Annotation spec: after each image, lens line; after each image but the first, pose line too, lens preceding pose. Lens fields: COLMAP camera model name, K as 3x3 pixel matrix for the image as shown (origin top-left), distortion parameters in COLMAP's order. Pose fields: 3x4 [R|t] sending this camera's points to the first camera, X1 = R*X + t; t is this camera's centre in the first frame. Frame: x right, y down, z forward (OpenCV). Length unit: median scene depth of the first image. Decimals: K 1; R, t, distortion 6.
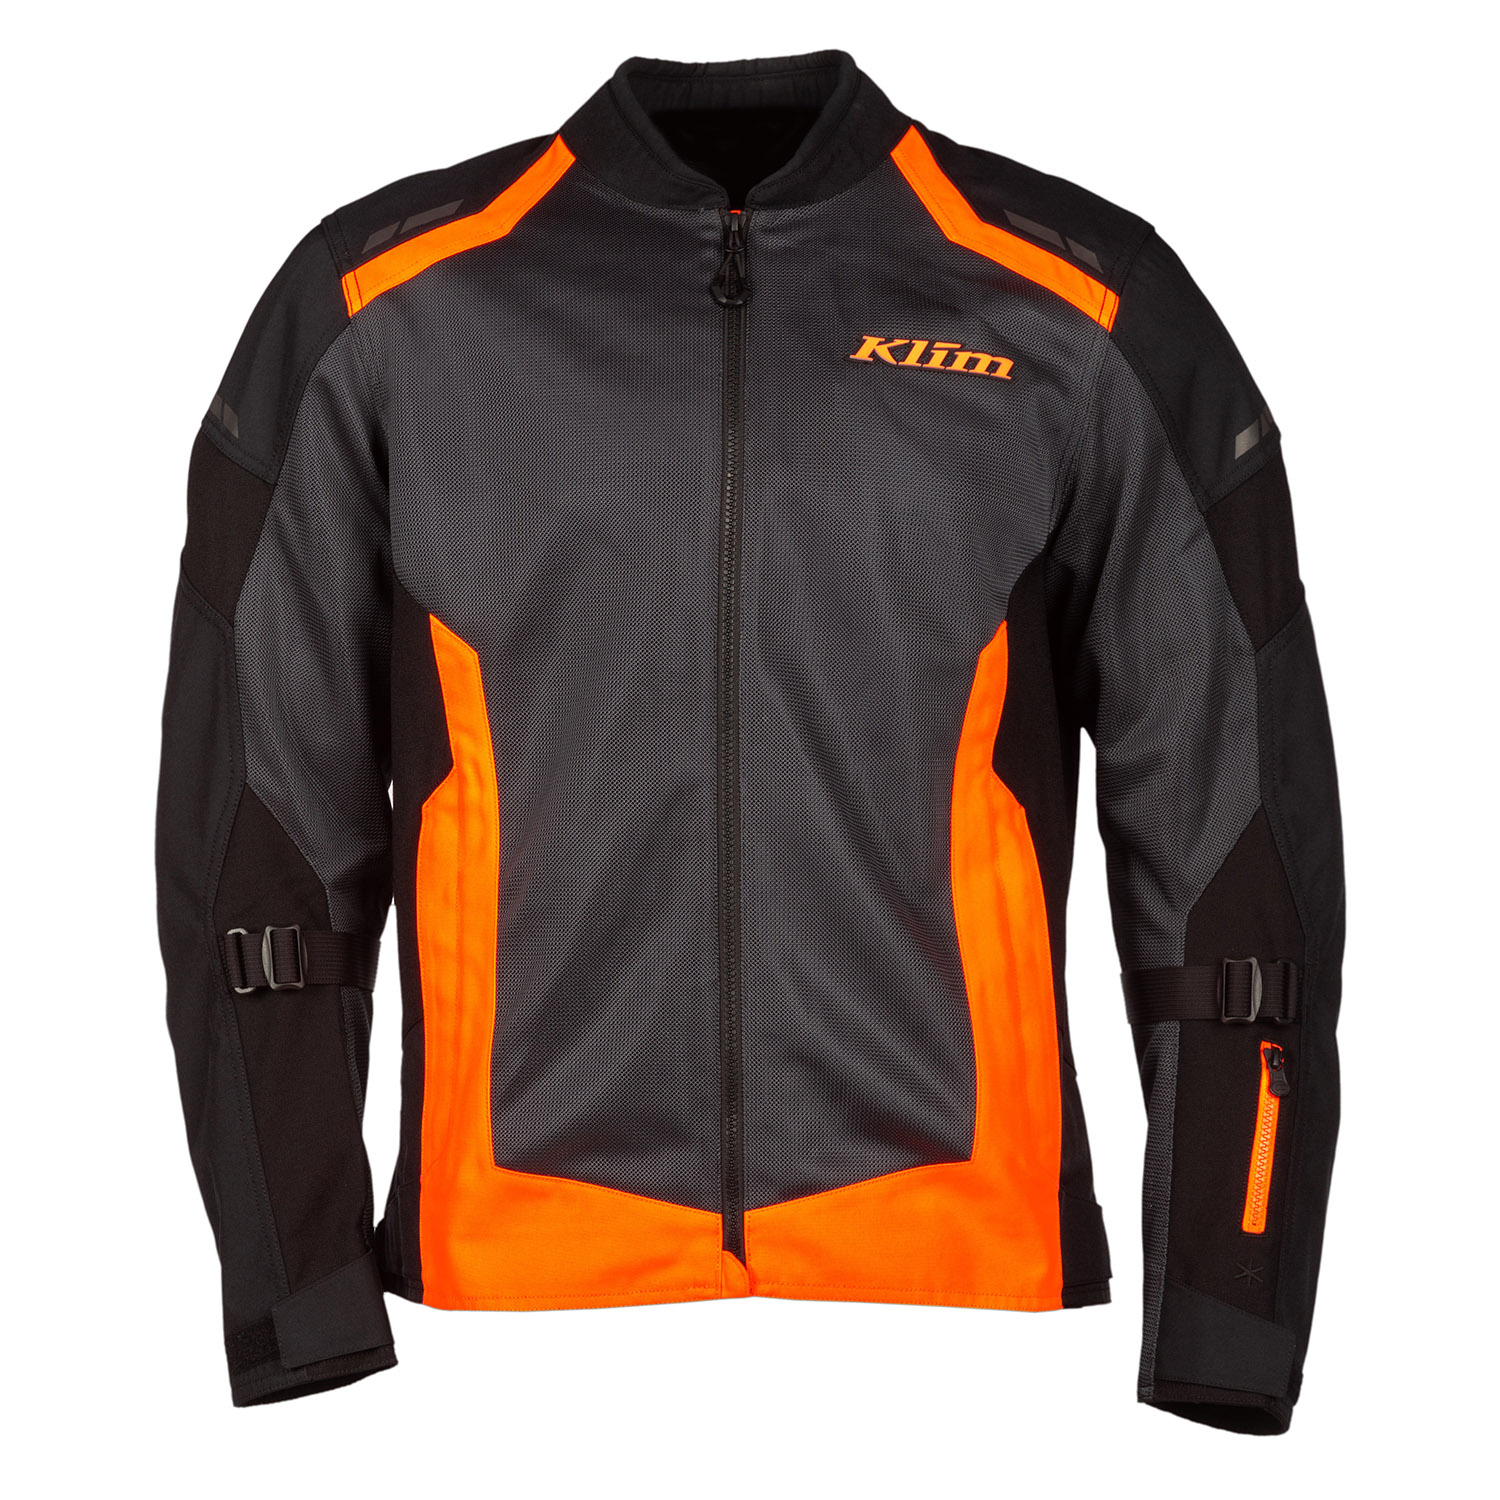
lens RADIAL K [[3722.3, 0, 815.8], [0, 3722.3, 757.3], [0, 0, 1]] dist [0.240717, 0.000000]
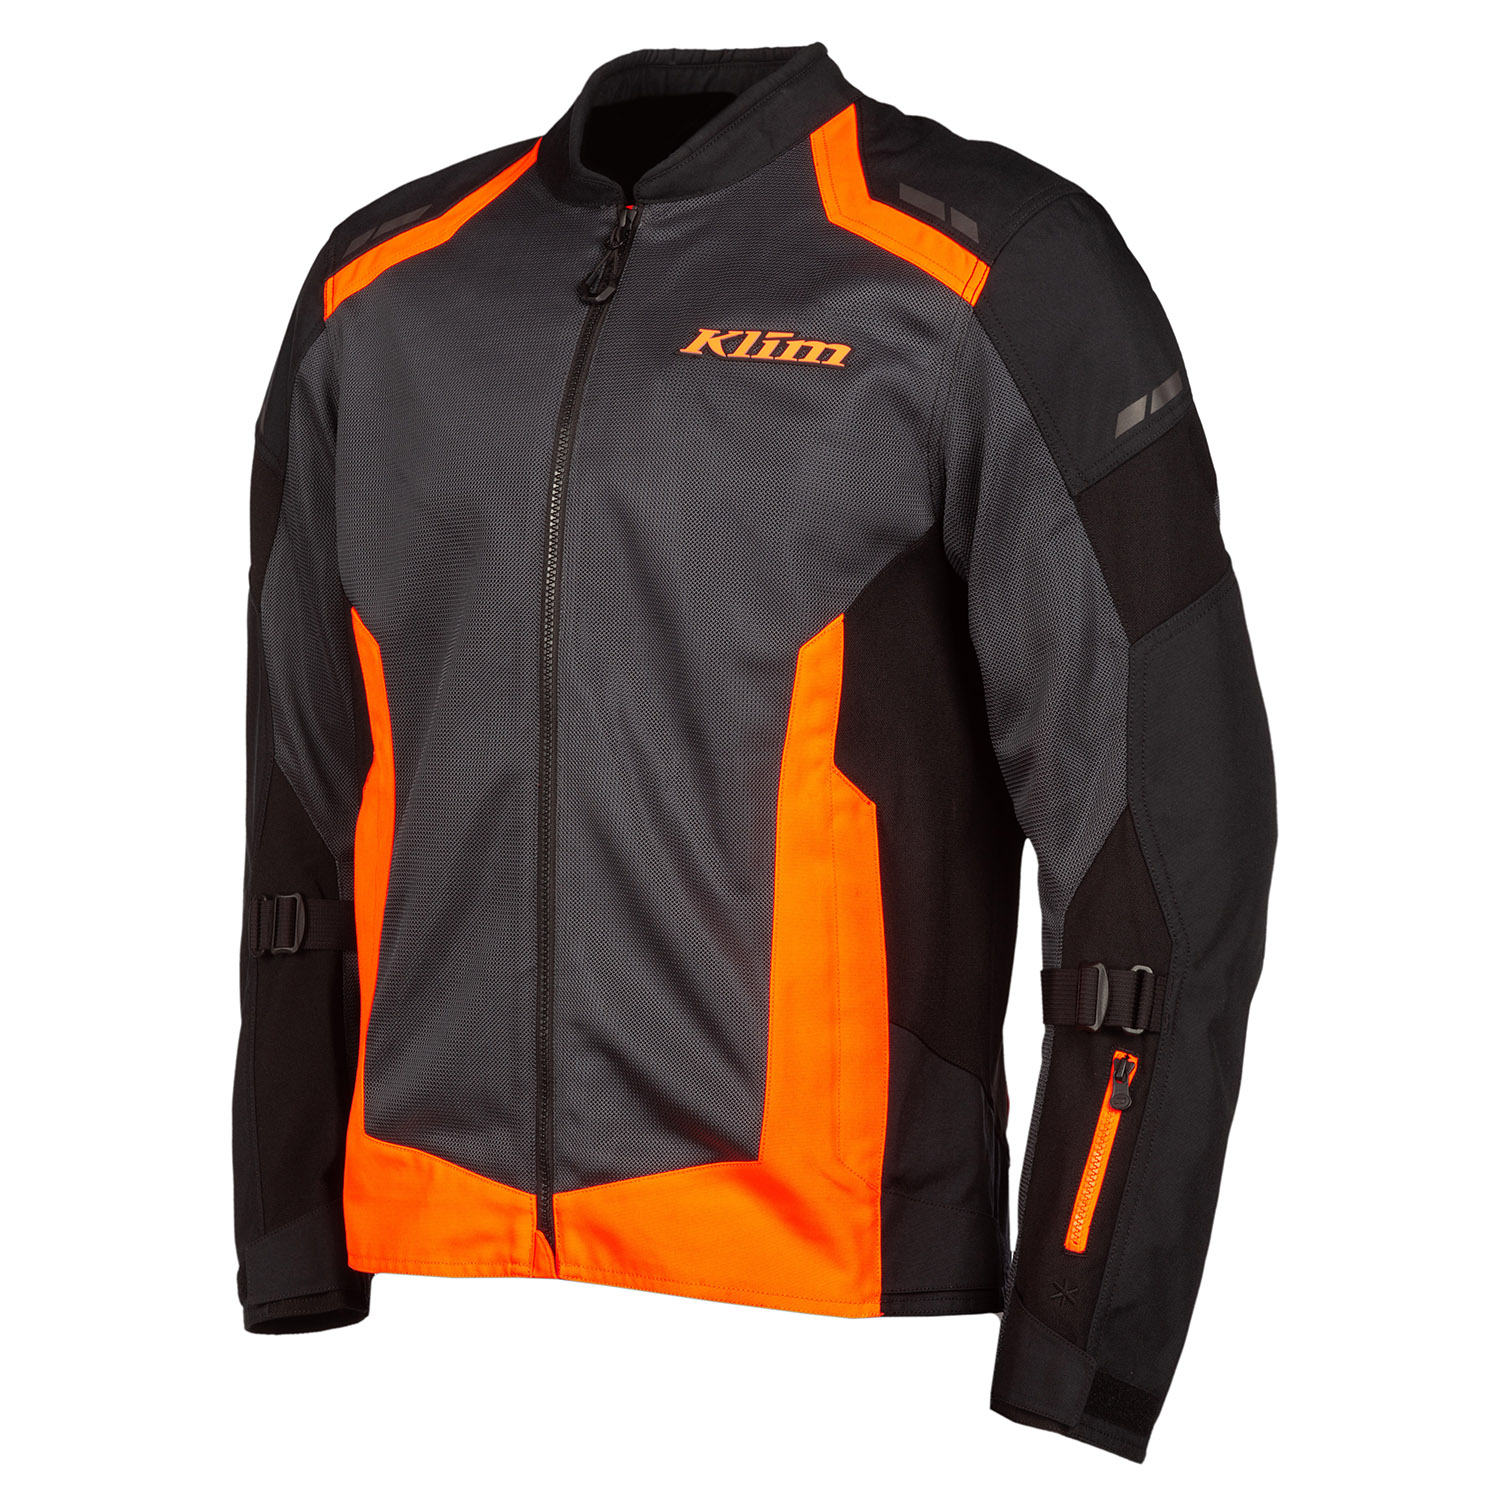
lens RADIAL K [[3722.3, 0, 811.9], [0, 3722.3, 728.0], [0, 0, 1]] dist [0.240717, 0.000000]
pose [[0.876832, 0.014399, -0.480581, 0.515811], [0.001240, 0.999480, 0.032208, -0.037794], [0.480795, -0.028837, 0.876358, 0.133608]]
